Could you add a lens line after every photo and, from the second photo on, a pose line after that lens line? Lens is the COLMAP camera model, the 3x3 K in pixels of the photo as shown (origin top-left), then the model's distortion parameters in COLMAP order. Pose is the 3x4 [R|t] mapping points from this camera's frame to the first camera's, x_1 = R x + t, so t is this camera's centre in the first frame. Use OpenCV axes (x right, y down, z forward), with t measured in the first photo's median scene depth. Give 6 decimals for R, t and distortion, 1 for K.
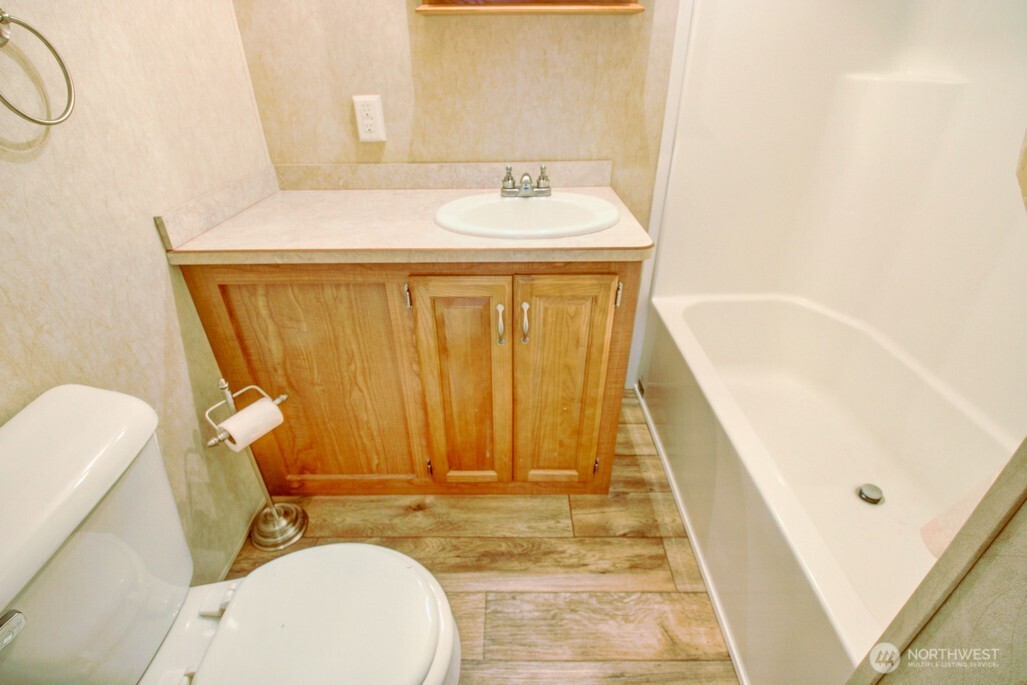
lens RADIAL K [[478.3, 0, 506.4], [0, 478.3, 349.9], [0, 0, 1]] dist [0.007981, -0.022117]
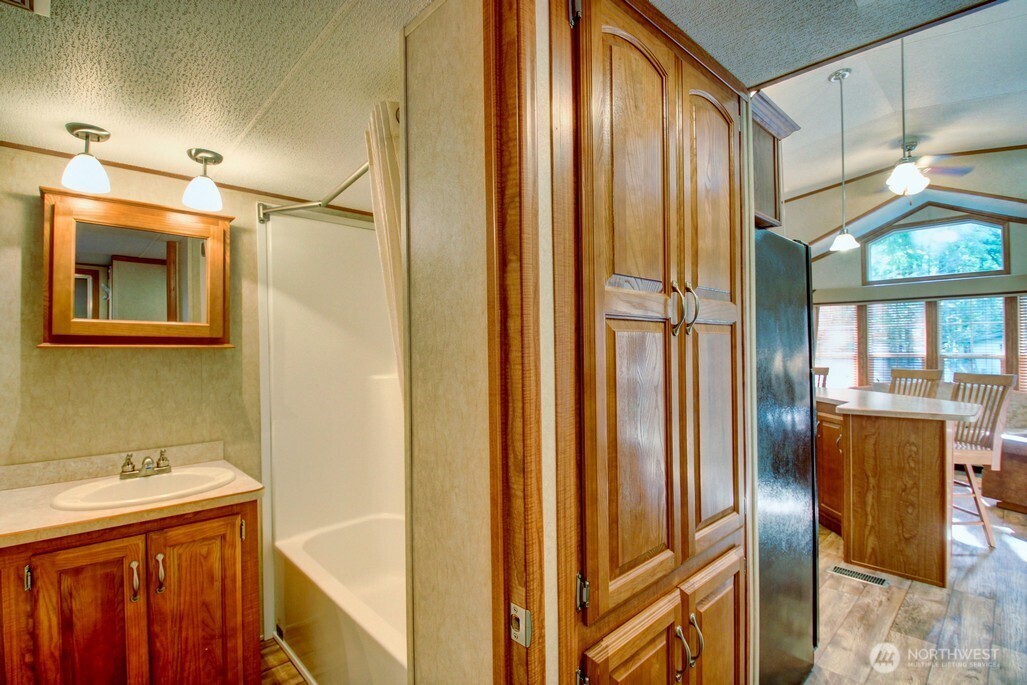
lens RADIAL K [[478.3, 0, 506.4], [0, 478.3, 349.9], [0, 0, 1]] dist [0.007981, -0.022117]
pose [[0.732121, 0.003122, 0.681168, -0.120428], [0.360645, 0.846559, -0.391502, 0.217266], [-0.577871, 0.532286, 0.618657, -0.453545]]
